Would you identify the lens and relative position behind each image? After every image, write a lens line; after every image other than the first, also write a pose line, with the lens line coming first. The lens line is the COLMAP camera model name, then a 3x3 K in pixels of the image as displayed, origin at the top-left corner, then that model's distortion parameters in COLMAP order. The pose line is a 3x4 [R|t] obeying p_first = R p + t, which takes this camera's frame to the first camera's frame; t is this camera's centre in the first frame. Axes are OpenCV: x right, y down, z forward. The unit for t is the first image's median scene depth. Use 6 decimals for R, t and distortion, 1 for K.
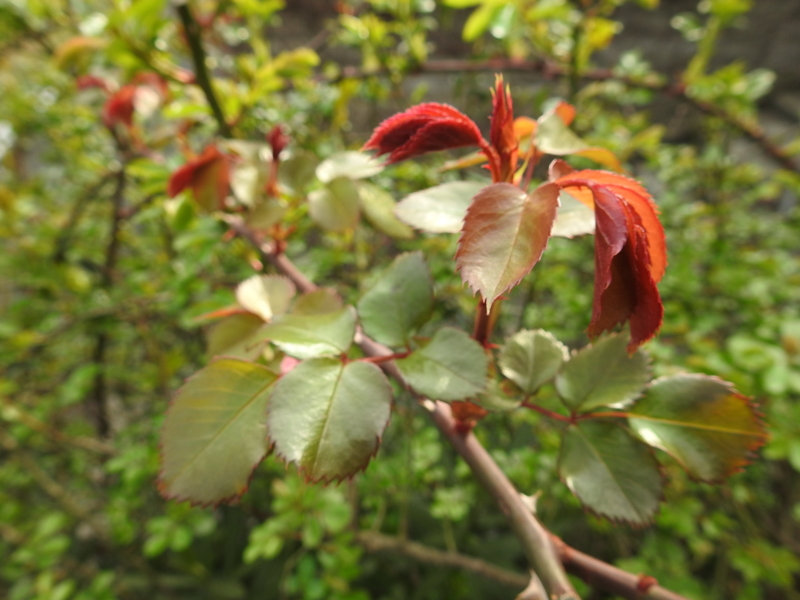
lens RADIAL K [[559.2, 0, 400.0], [0, 559.2, 300.0], [0, 0, 1]] dist [0.002647, -0.001396]
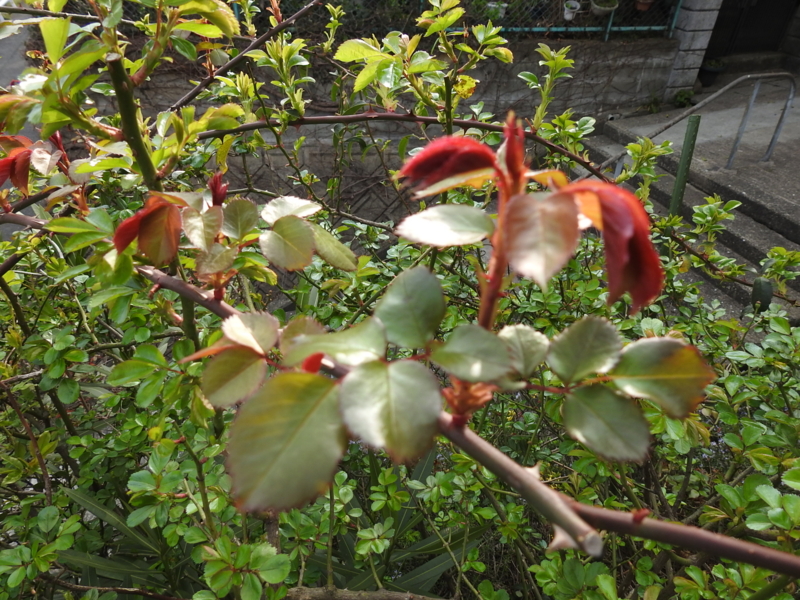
lens RADIAL K [[556.2, 0, 400.0], [0, 556.2, 300.0], [0, 0, 1]] dist [-0.006697, -0.000992]
pose [[0.966962, -0.104523, 0.232507, -0.302588], [0.123078, 0.990150, -0.066747, 0.057715], [-0.223240, 0.093159, 0.970302, -0.102441]]
